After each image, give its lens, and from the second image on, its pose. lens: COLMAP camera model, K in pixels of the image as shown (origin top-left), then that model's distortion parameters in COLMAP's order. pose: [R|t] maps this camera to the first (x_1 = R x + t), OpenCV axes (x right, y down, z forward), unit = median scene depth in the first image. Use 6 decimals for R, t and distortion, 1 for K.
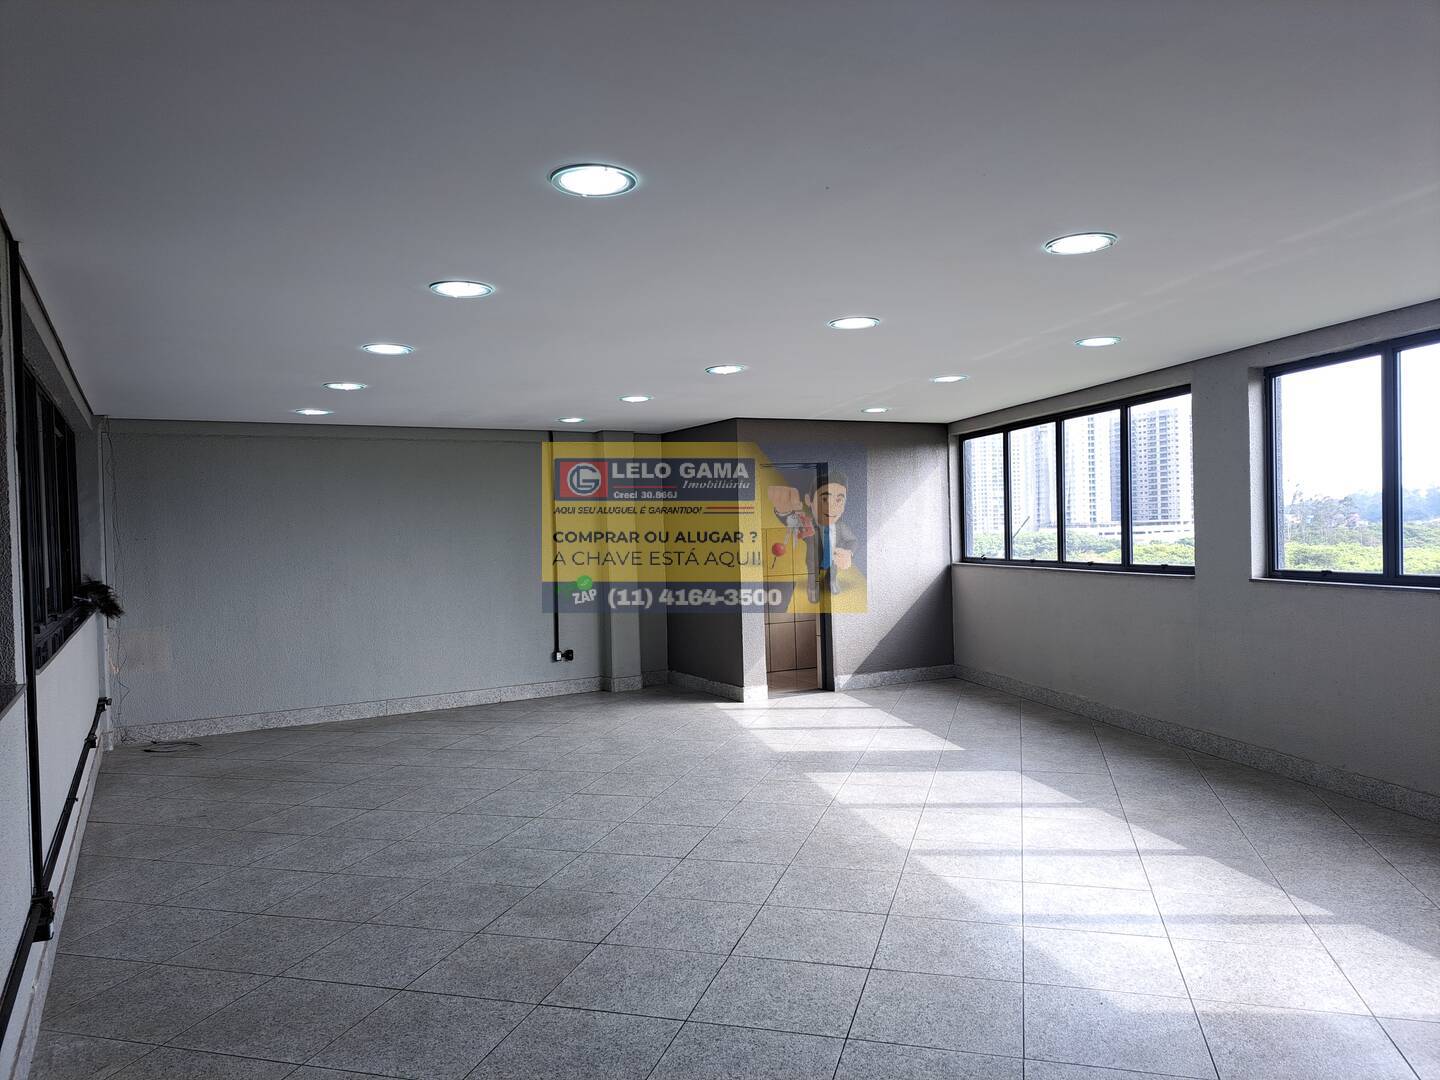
lens RADIAL K [[1036.2, 0, 723.3], [0, 1036.2, 532.4], [0, 0, 1]] dist [0.063477, -0.046060]
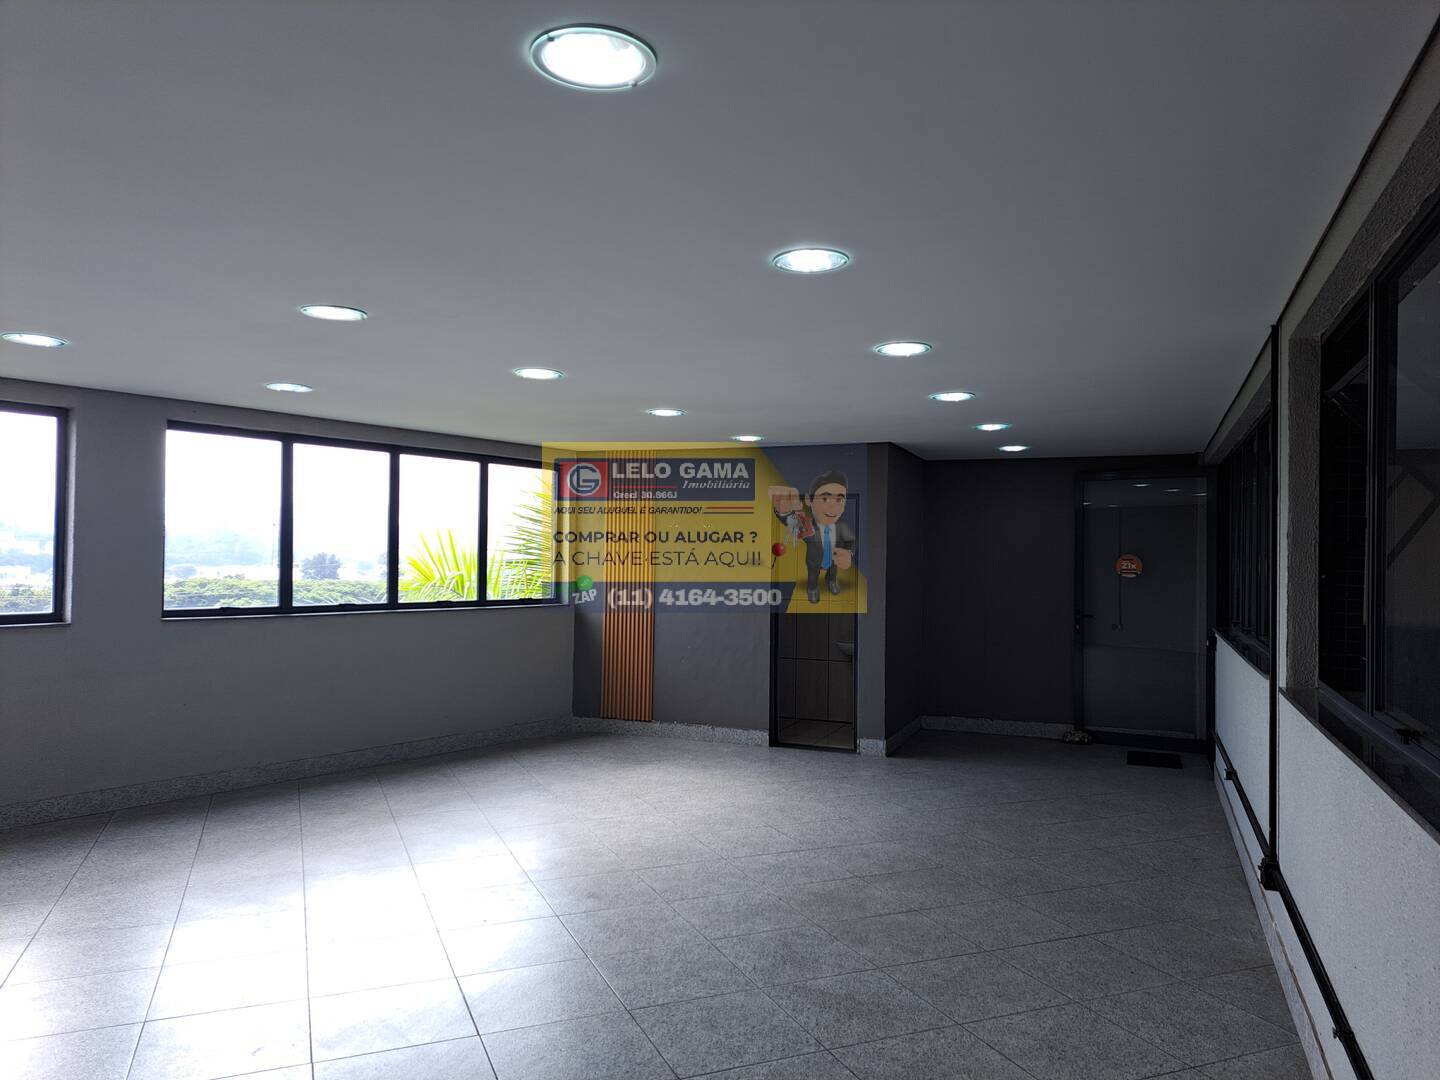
lens RADIAL K [[1036.2, 0, 723.3], [0, 1036.2, 532.4], [0, 0, 1]] dist [0.063477, -0.046060]
pose [[-0.634245, 0.039914, 0.772101, -0.866591], [0.012582, 0.999067, -0.041312, 0.009790], [-0.773030, -0.016487, -0.634156, 1.637662]]
